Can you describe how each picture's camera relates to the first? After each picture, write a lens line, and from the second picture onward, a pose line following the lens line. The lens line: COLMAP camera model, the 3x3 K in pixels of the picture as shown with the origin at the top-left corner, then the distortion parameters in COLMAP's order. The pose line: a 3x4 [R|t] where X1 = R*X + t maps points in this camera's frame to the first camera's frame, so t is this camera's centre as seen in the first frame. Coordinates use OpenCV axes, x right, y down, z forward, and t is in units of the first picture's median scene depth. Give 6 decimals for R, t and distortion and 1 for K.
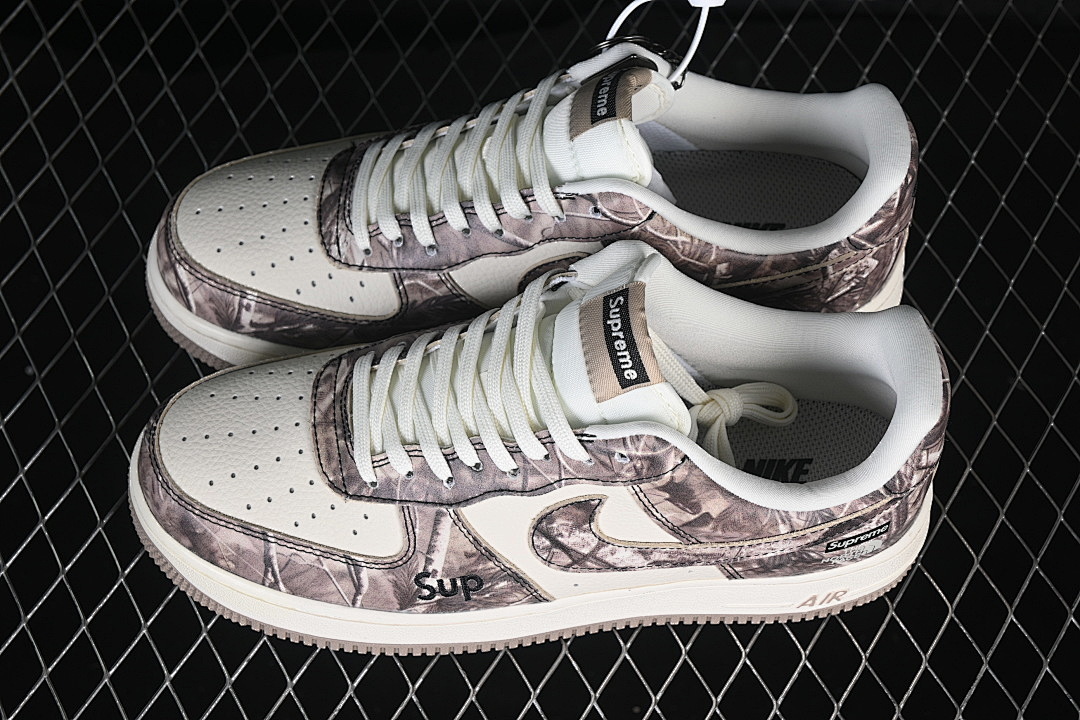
lens RADIAL K [[2354.7, 0, 540.0], [0, 2354.7, 360.0], [0, 0, 1]] dist [0.032509, 0.006617]
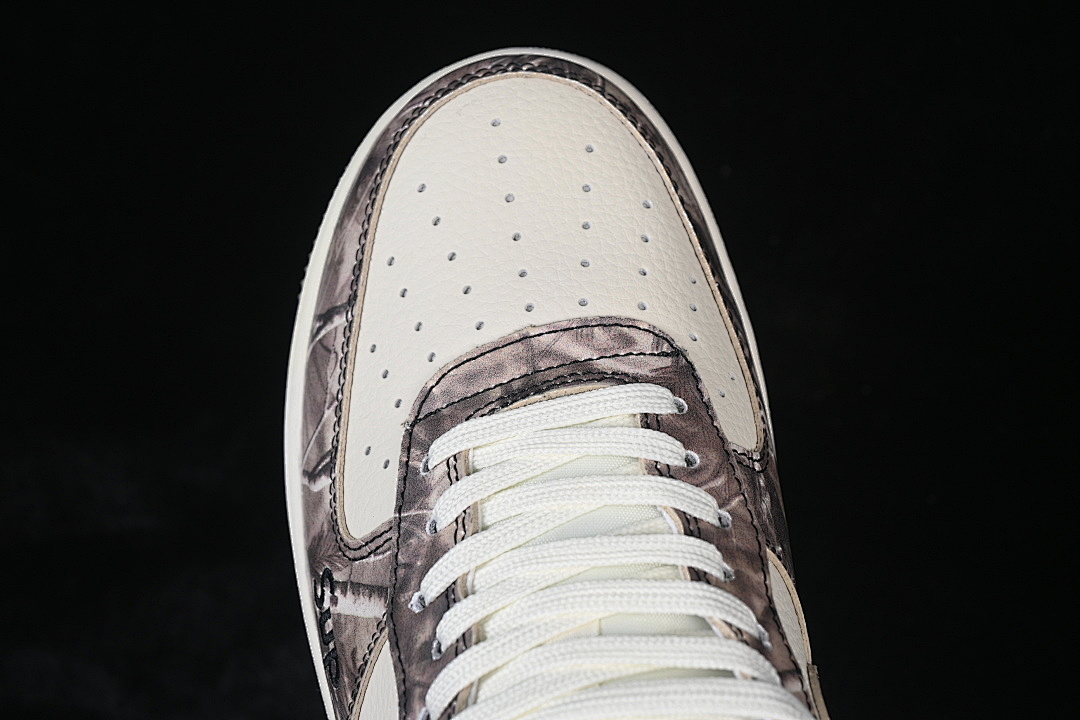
lens RADIAL K [[2354.7, 0, 540.0], [0, 2354.7, 360.0], [0, 0, 1]] dist [0.032509, 0.006617]
pose [[0.163961, 0.970524, -0.176635, 0.007995], [-0.835855, 0.231776, 0.497620, -0.253218], [0.523892, 0.066051, 0.849220, 0.536973]]
